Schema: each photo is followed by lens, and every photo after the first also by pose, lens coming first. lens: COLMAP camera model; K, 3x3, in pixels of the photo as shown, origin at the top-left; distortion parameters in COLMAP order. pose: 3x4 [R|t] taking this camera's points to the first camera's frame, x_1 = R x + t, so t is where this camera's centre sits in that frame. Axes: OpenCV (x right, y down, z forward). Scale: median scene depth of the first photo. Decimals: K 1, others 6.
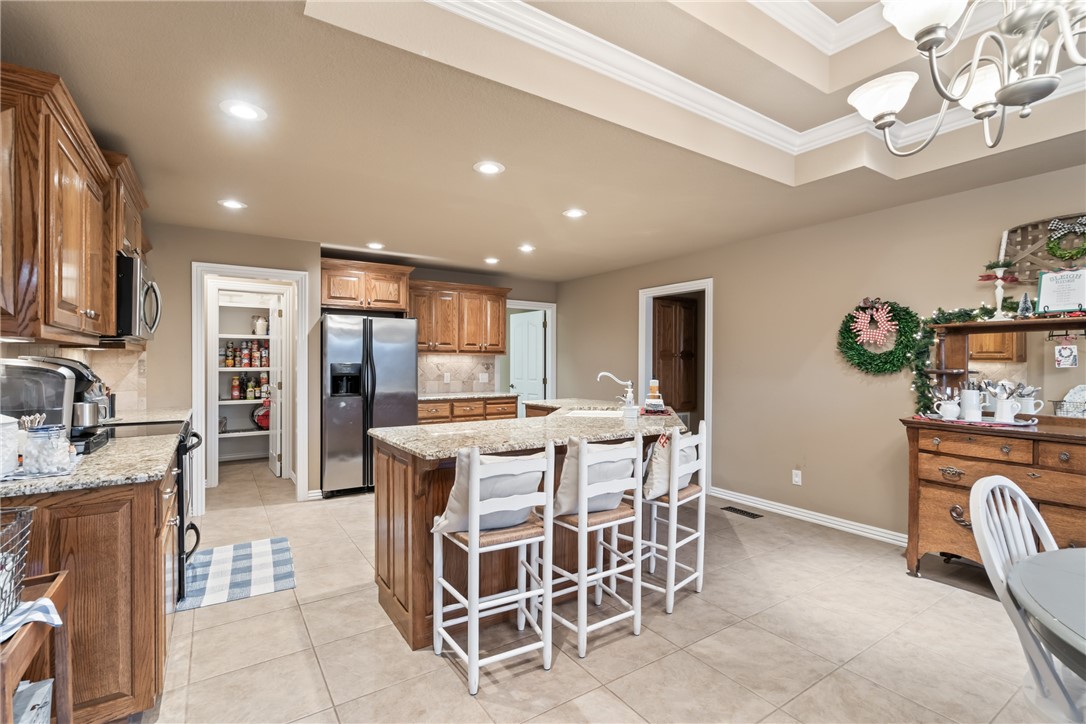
lens RADIAL K [[495.2, 0, 539.4], [0, 495.2, 359.6], [0, 0, 1]] dist [0.001284, 0.000066]
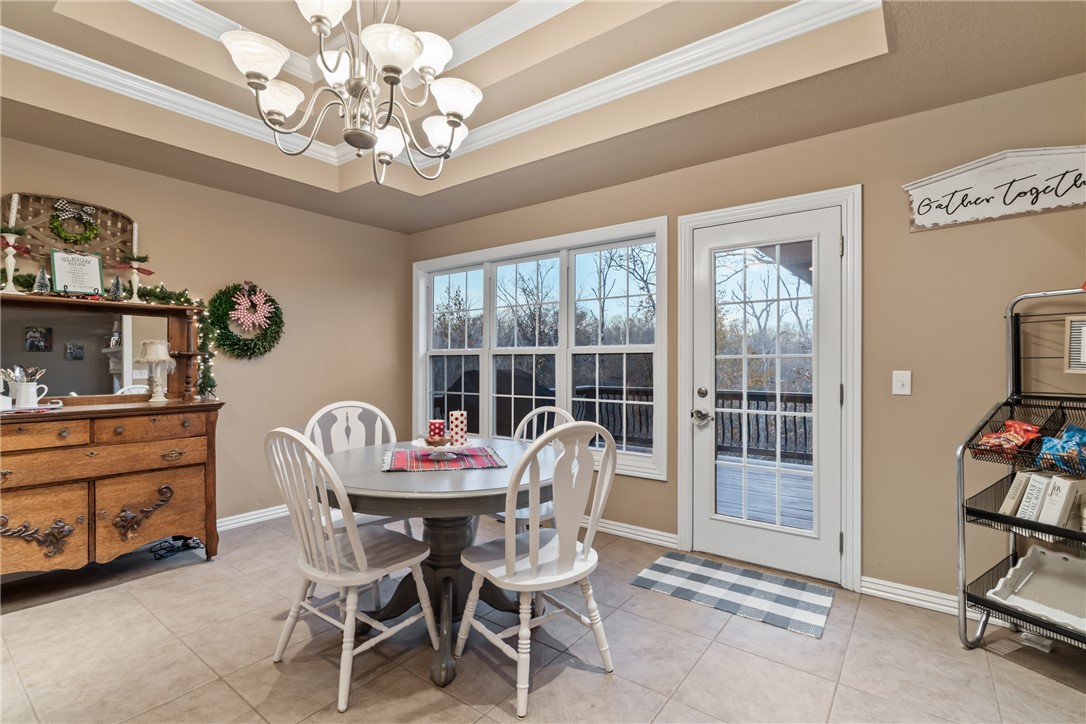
lens RADIAL K [[495.2, 0, 539.4], [0, 495.2, 359.6], [0, 0, 1]] dist [0.001284, 0.000066]
pose [[-0.324754, 0.000160, 0.945798, -0.223319], [-0.006437, 0.999976, -0.002379, 0.036265], [-0.945777, -0.006861, -0.324746, 0.433670]]
